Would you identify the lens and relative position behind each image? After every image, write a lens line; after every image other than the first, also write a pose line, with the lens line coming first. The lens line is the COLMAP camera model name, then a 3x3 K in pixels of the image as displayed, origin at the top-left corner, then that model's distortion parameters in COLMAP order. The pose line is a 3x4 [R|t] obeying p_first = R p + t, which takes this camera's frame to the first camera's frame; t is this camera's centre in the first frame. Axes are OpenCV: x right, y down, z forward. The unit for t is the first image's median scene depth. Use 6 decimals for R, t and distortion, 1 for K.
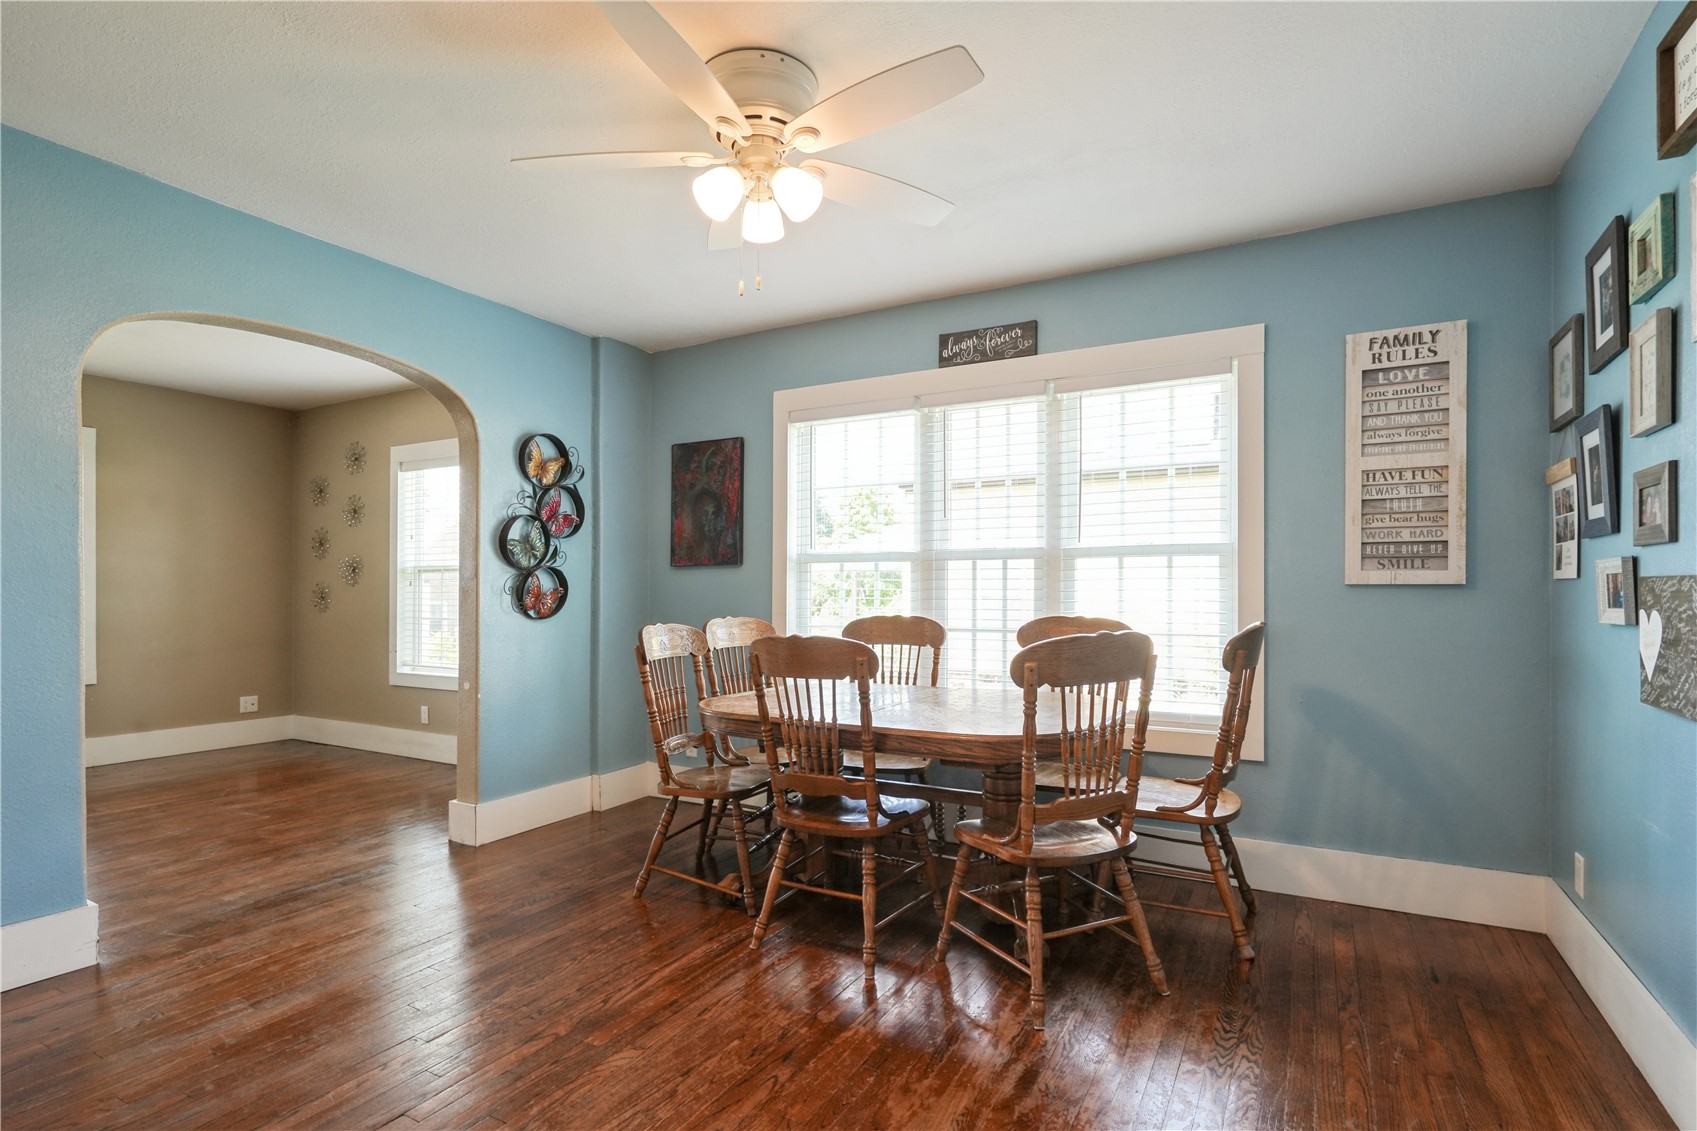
lens RADIAL K [[818.9, 0, 852.2], [0, 818.9, 581.1], [0, 0, 1]] dist [0.002943, 0.000448]
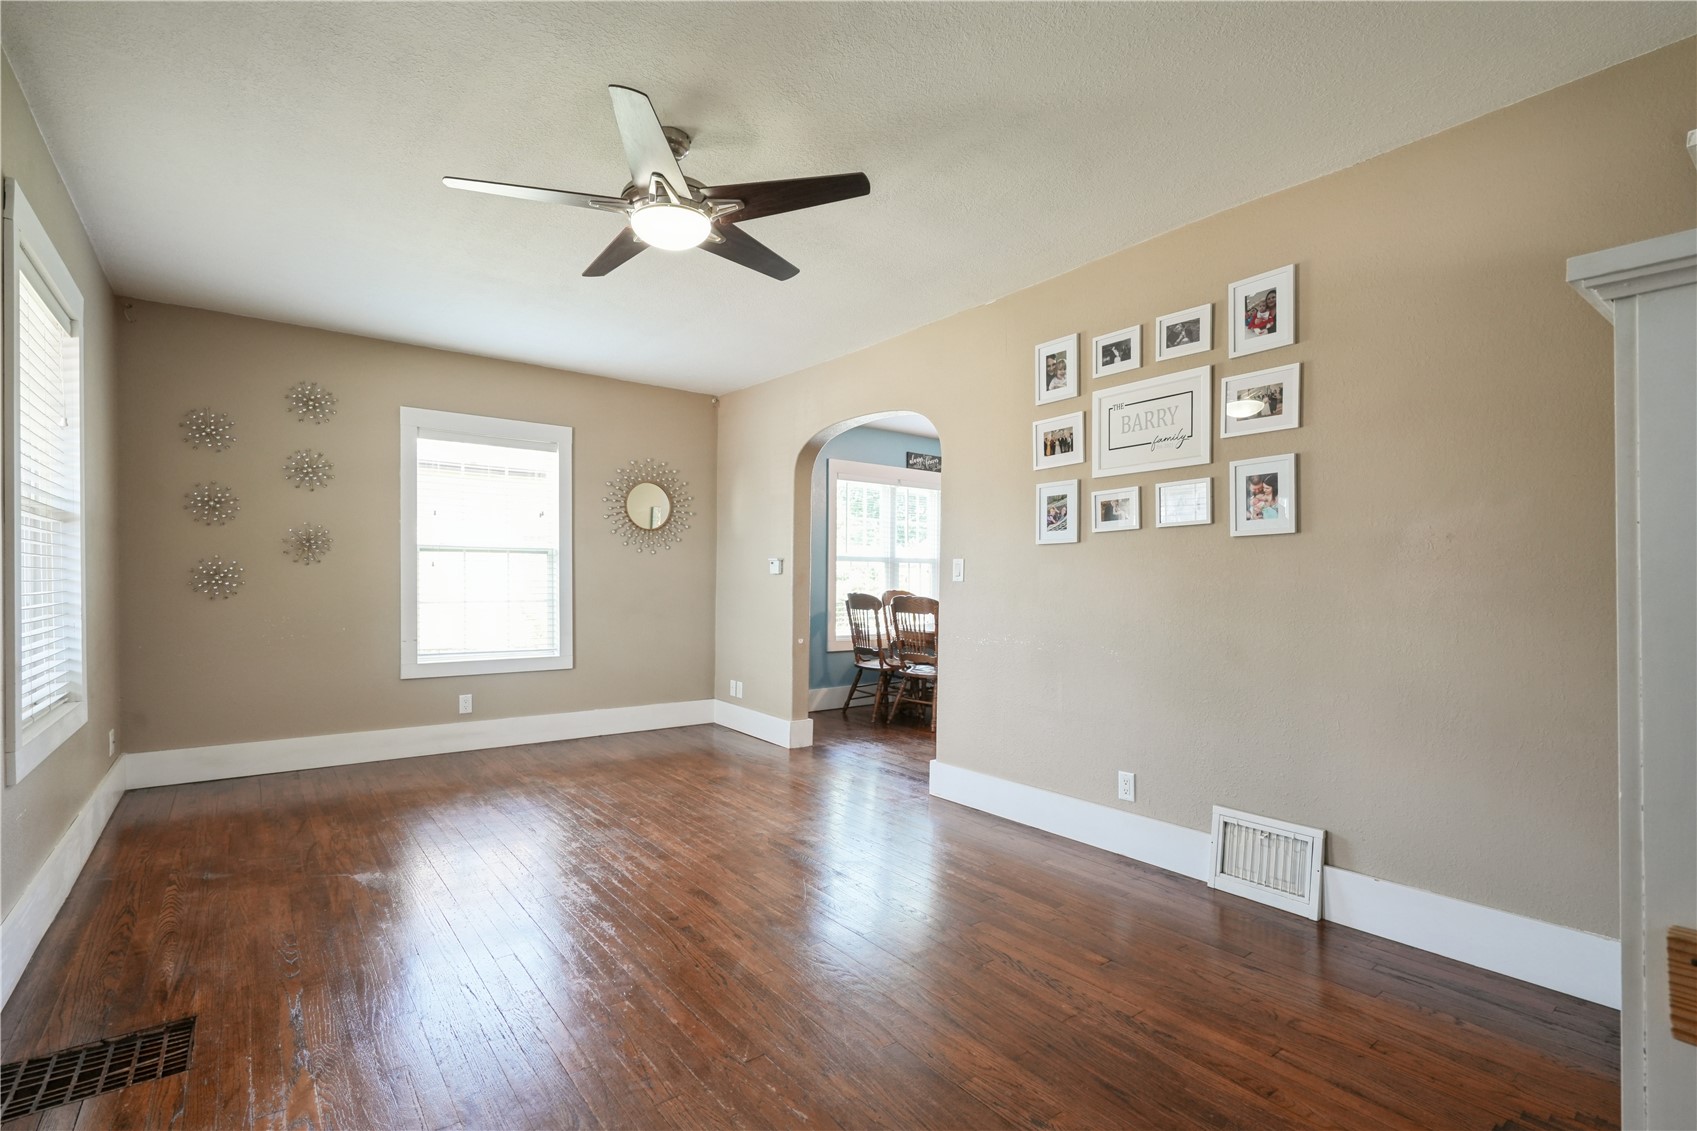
lens RADIAL K [[788.2, 0, 848.0], [0, 788.2, 573.9], [0, 0, 1]] dist [0.002848, -0.001031]
pose [[0.400342, 0.014471, 0.916251, -1.204313], [-0.016693, 0.999825, -0.008496, 0.014701], [-0.916214, -0.011894, 0.400514, 0.241853]]
